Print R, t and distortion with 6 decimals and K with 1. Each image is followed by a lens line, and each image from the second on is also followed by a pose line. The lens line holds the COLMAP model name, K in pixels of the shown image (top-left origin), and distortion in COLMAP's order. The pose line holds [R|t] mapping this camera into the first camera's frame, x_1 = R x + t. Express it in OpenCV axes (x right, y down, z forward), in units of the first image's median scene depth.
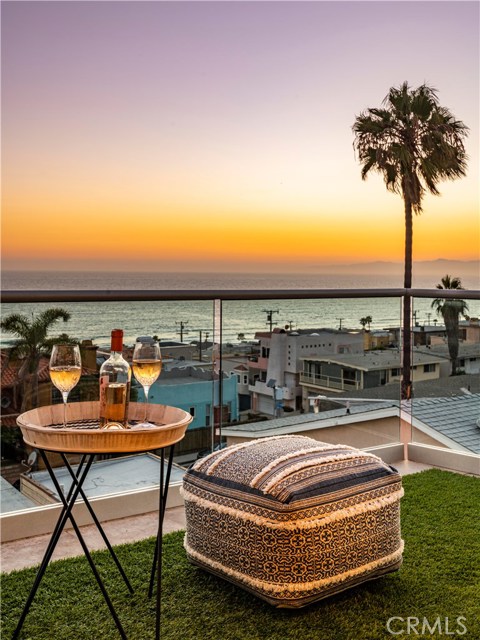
lens RADIAL K [[656.7, 0, 240.0], [0, 656.7, 320.0], [0, 0, 1]] dist [-0.011949, -0.002835]
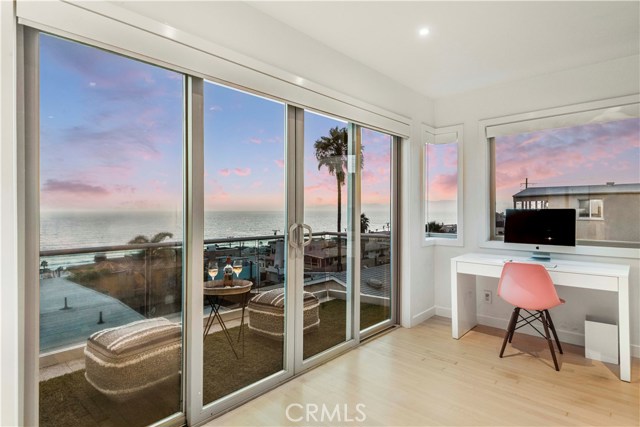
lens RADIAL K [[345.2, 0, 330.9], [0, 345.2, 212.3], [0, 0, 1]] dist [0.000863, 0.000059]
pose [[0.978885, -0.006876, 0.204296, -0.005745], [0.017871, 0.998486, -0.052022, -0.015160], [-0.203629, 0.054574, 0.977526, -0.109605]]
